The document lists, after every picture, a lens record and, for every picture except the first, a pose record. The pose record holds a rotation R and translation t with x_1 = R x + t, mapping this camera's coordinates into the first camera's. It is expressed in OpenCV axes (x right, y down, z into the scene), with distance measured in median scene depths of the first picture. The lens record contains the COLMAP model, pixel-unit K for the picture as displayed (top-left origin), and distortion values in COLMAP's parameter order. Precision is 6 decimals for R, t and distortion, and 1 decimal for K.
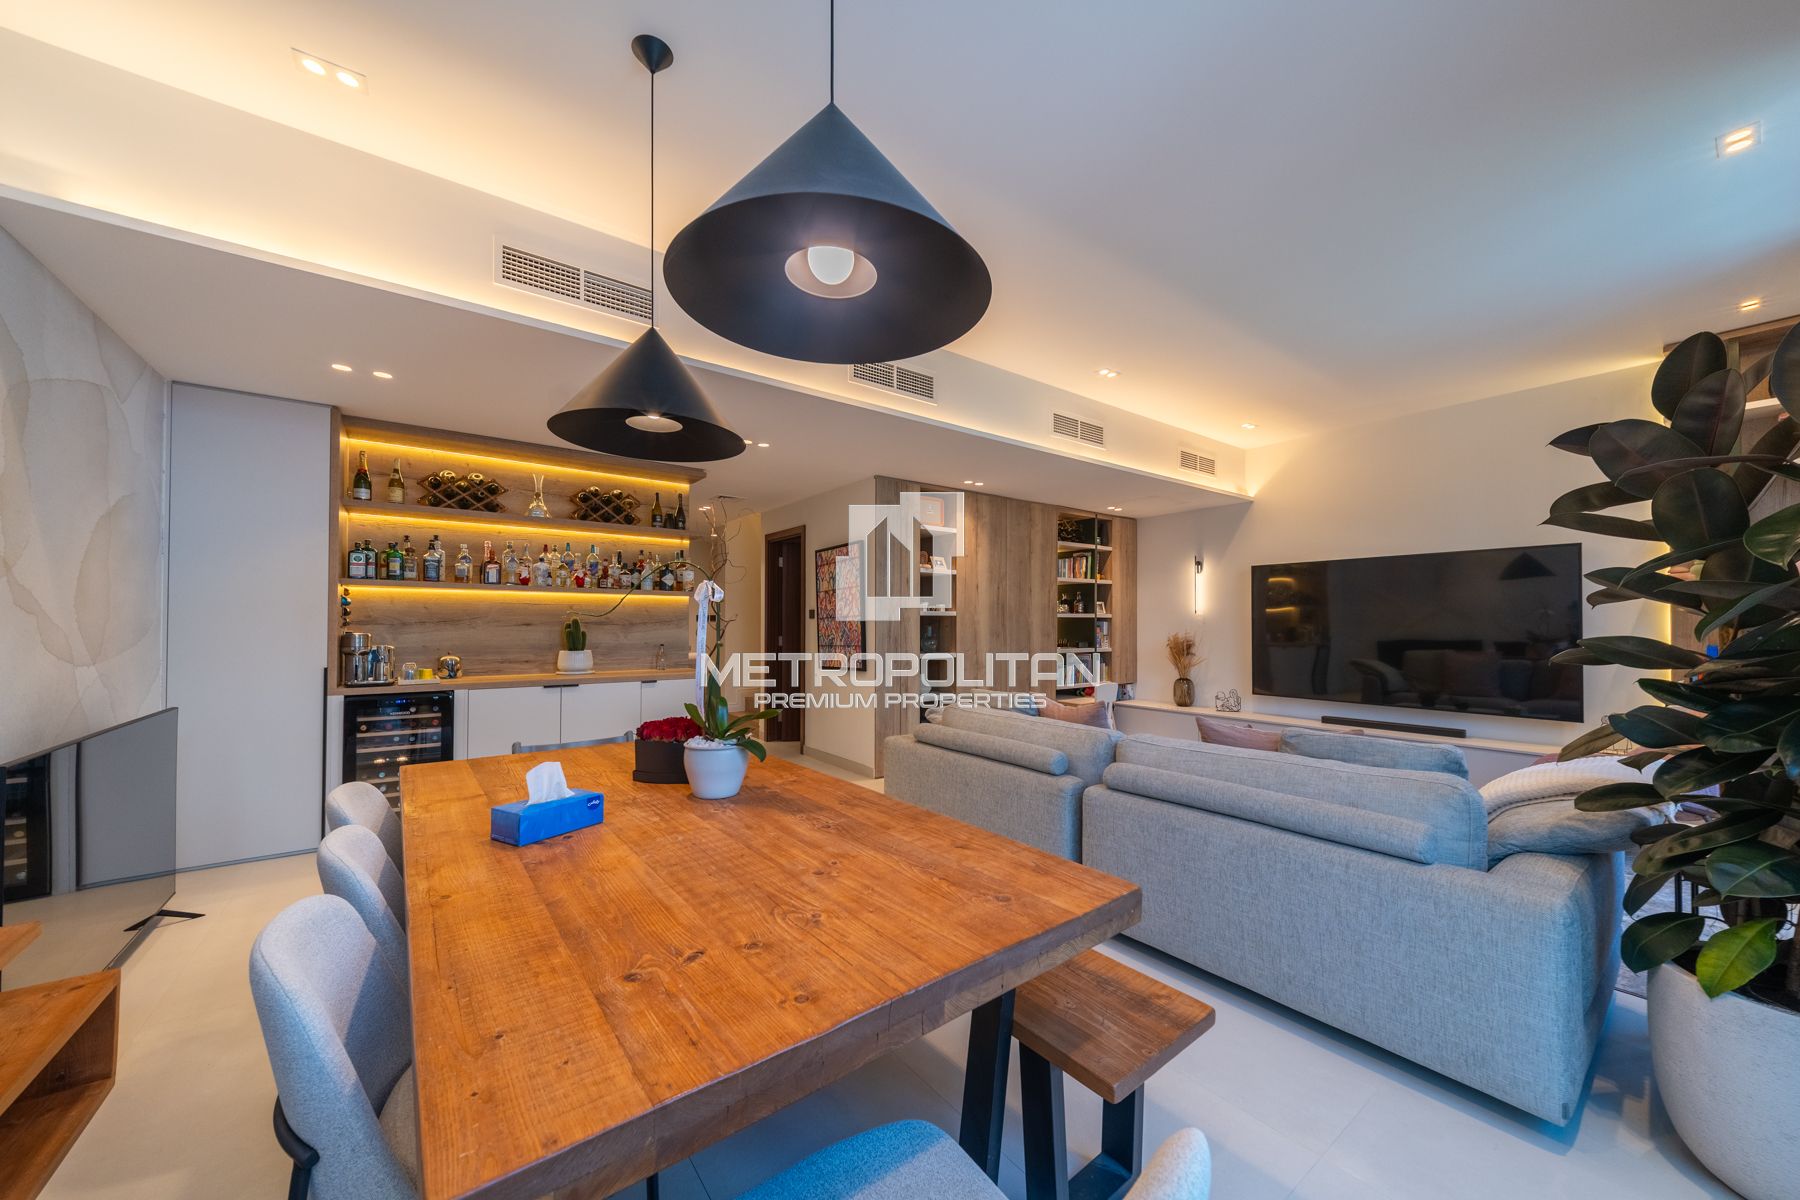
lens RADIAL K [[628.6, 0, 897.4], [0, 628.6, 616.8], [0, 0, 1]] dist [0.007477, -0.001935]
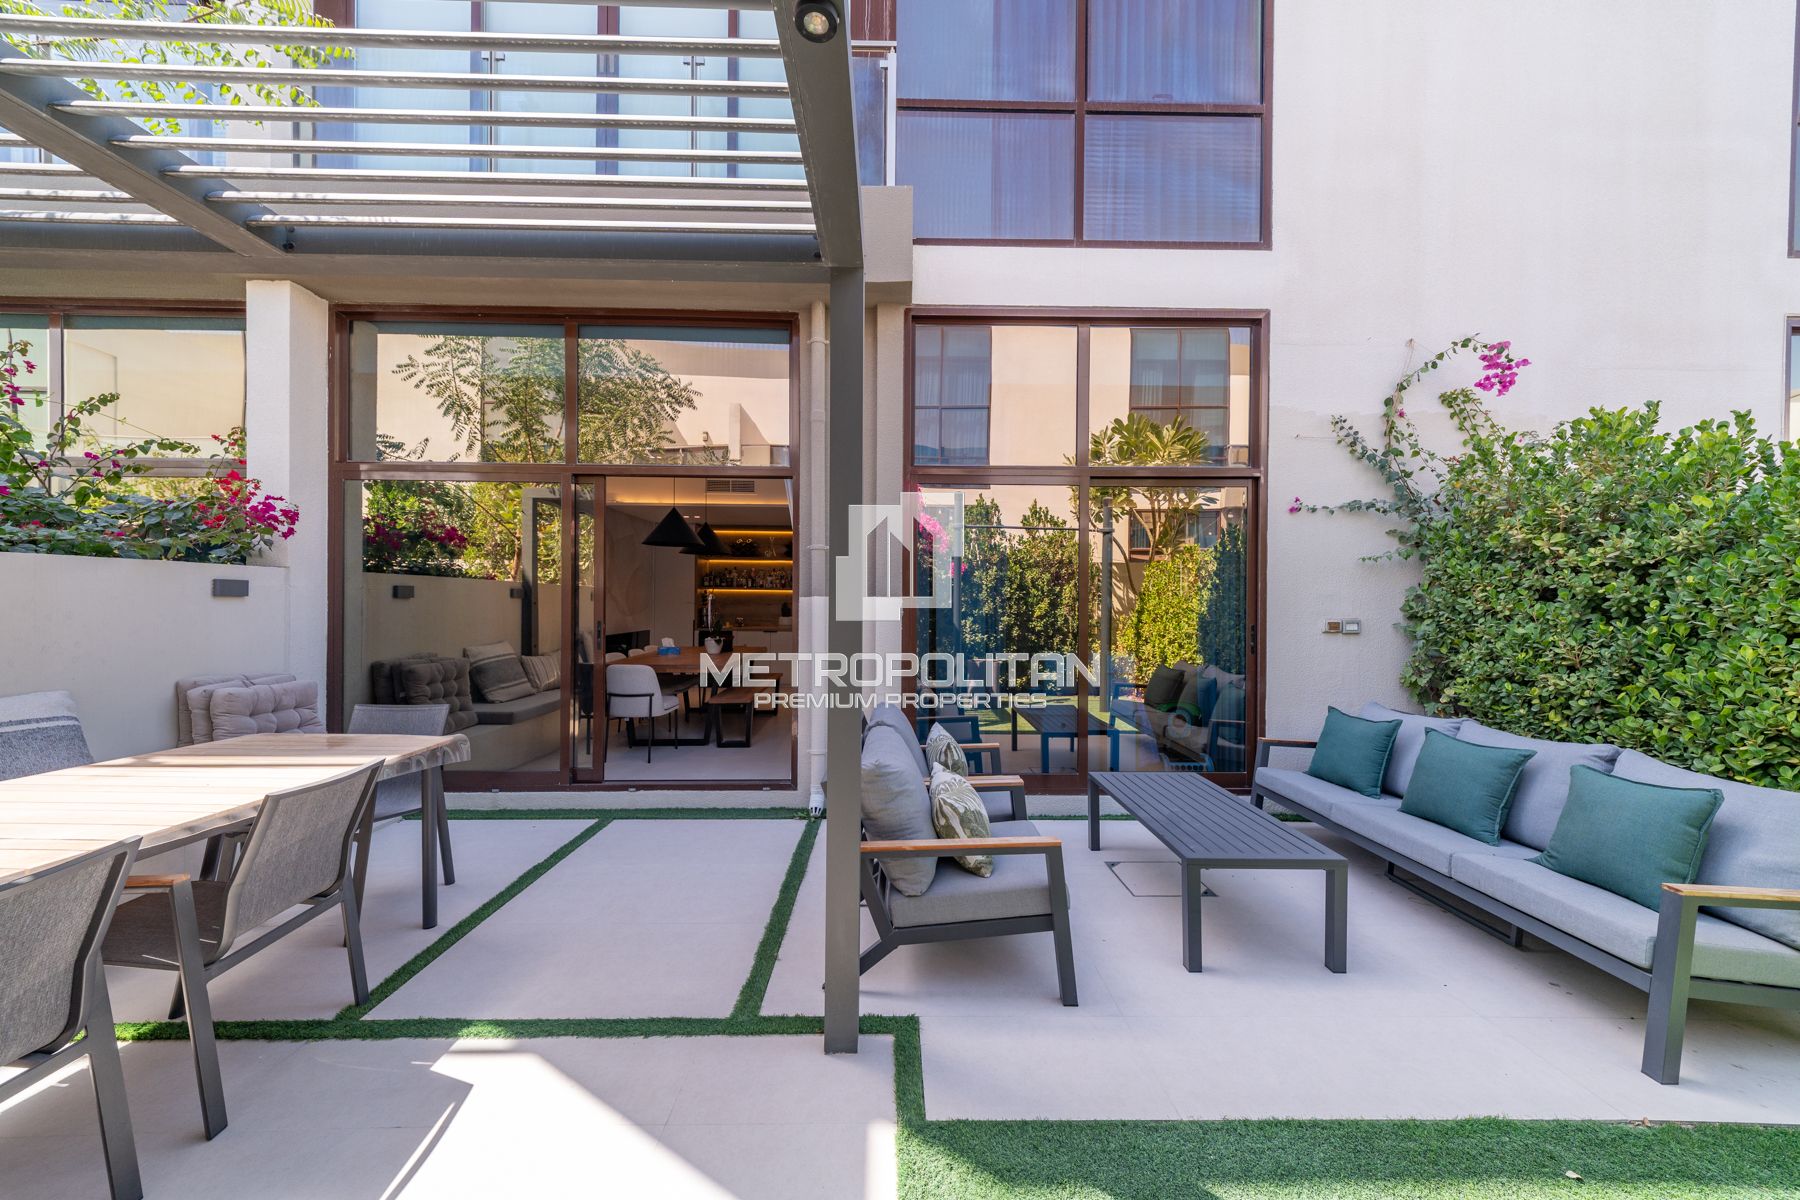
lens RADIAL K [[628.6, 0, 902.2], [0, 628.6, 605.0], [0, 0, 1]] dist [0.007477, -0.001935]
pose [[0.811182, 0.002645, -0.584787, 1.171065], [0.006042, 0.999899, 0.012902, -0.012406], [0.584762, -0.013999, 0.811084, -0.556523]]
